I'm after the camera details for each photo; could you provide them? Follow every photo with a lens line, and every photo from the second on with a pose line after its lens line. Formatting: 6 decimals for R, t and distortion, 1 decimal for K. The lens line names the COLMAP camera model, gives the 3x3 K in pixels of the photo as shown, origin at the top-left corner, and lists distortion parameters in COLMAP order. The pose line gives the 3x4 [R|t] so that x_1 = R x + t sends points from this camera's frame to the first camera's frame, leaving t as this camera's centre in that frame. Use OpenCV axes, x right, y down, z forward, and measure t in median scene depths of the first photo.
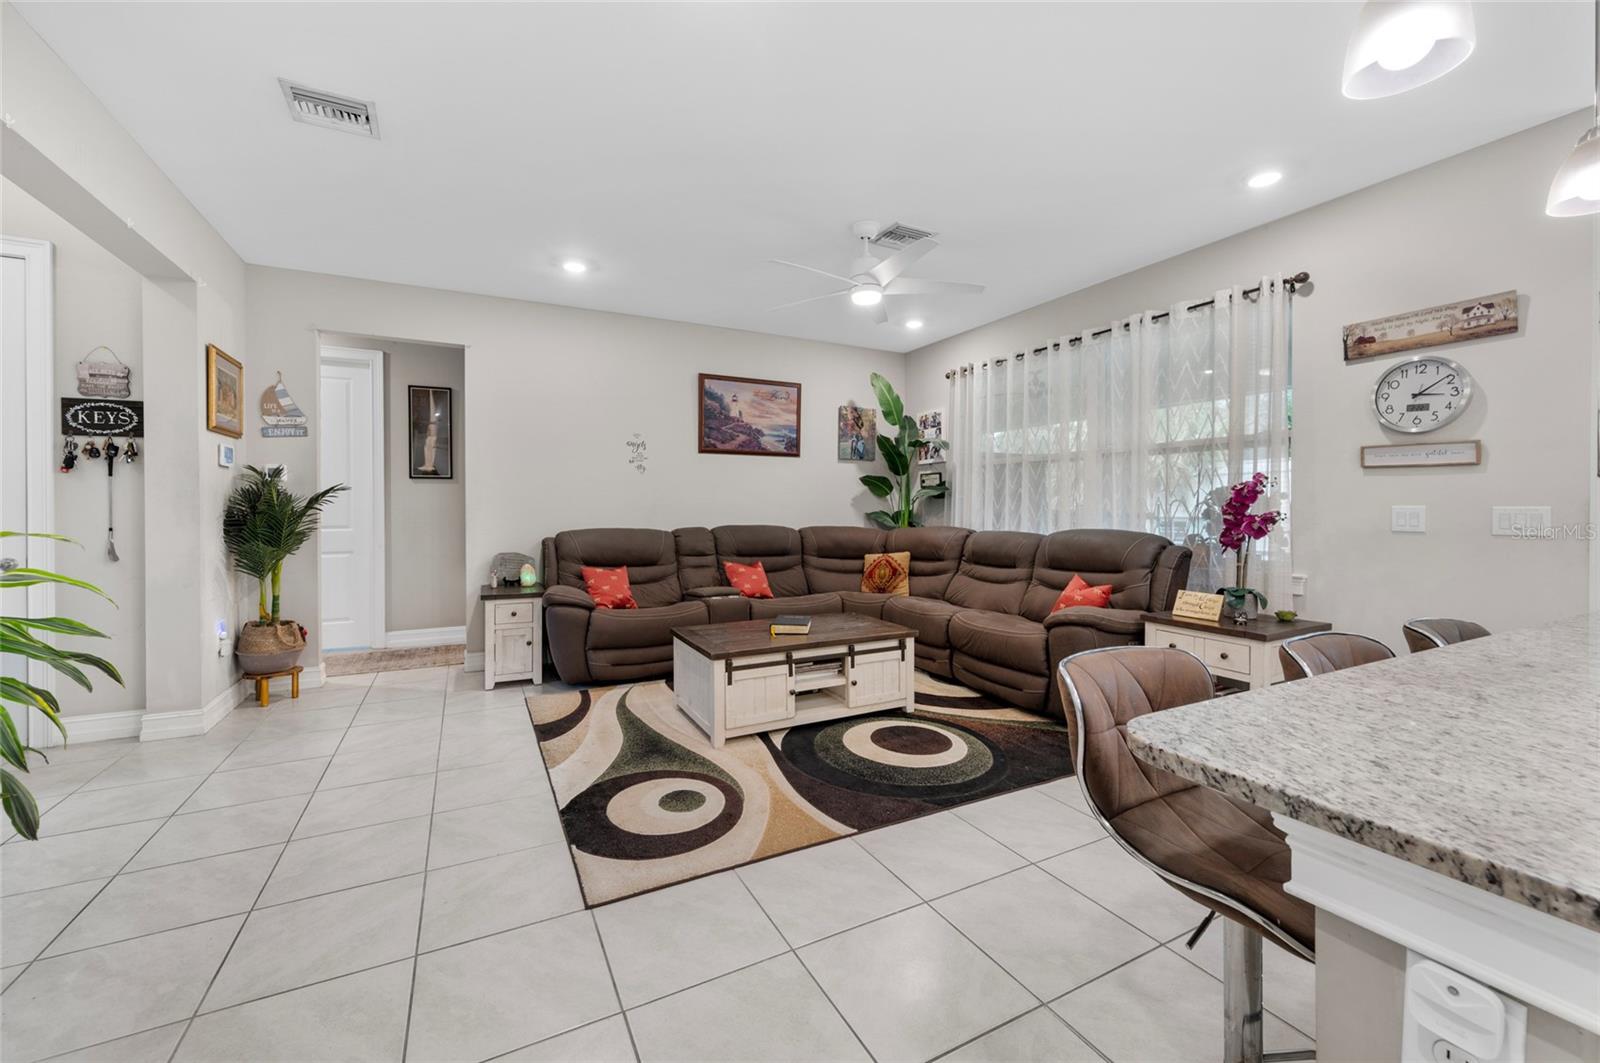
lens RADIAL K [[643.6, 0, 800.5], [0, 643.6, 511.1], [0, 0, 1]] dist [-0.000704, 0.000174]
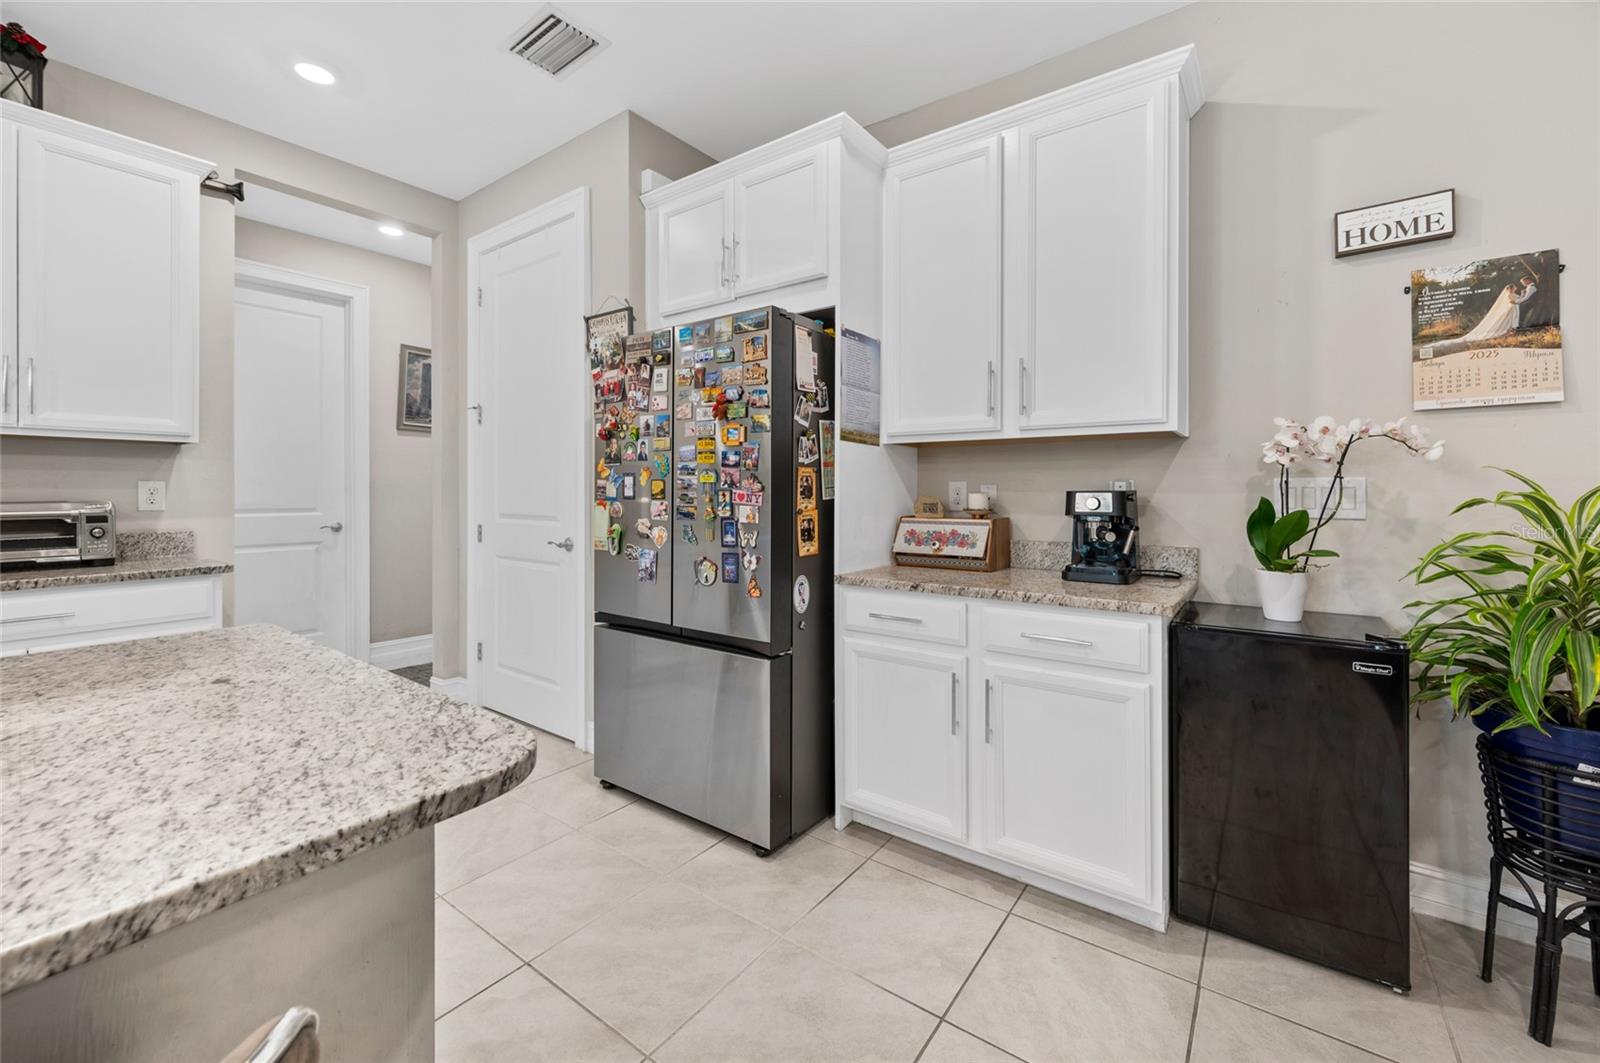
lens RADIAL K [[651.4, 0, 807.3], [0, 651.4, 479.2], [0, 0, 1]] dist [0.000524, -0.000006]
pose [[-0.897315, -0.005248, -0.441360, 0.123787], [-0.002244, 0.999971, -0.007329, 0.003170], [0.441385, -0.005586, -0.897300, 0.411211]]
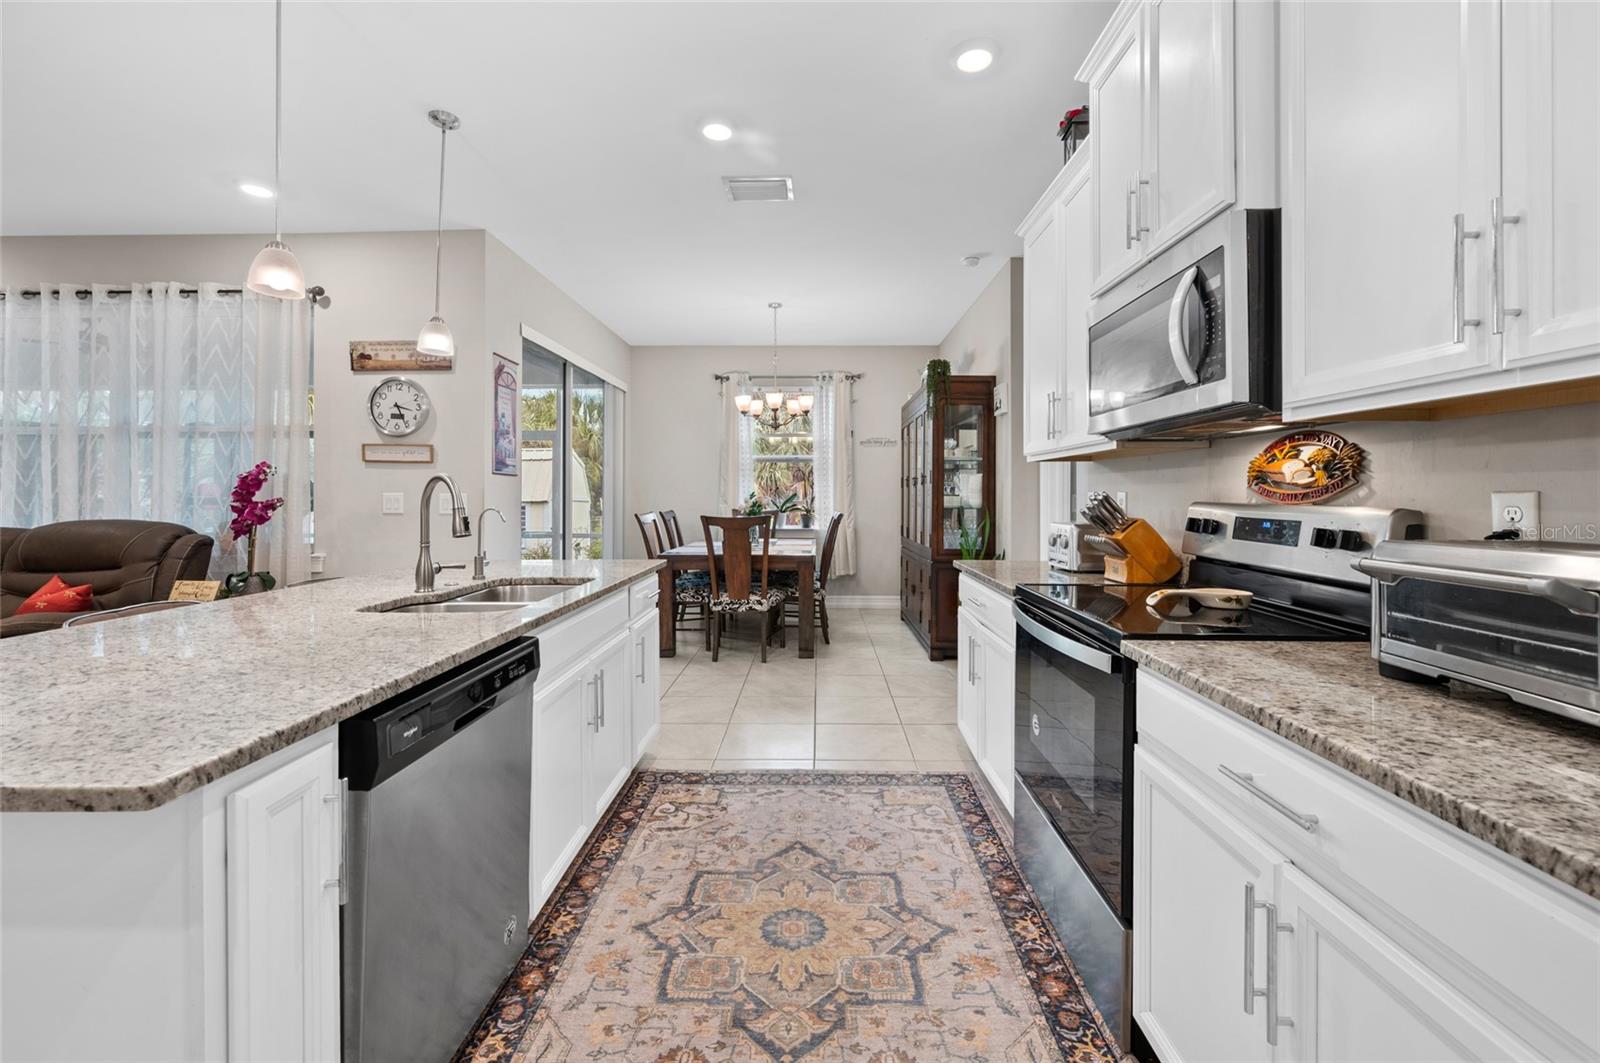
lens RADIAL K [[646.4, 0, 806.2], [0, 646.4, 494.3], [0, 0, 1]] dist [-0.001253, -0.000229]
pose [[0.477867, -0.000342, 0.878432, 0.158128], [0.004669, 0.999987, -0.002151, 0.000332], [-0.878420, 0.005129, 0.477862, -0.238725]]
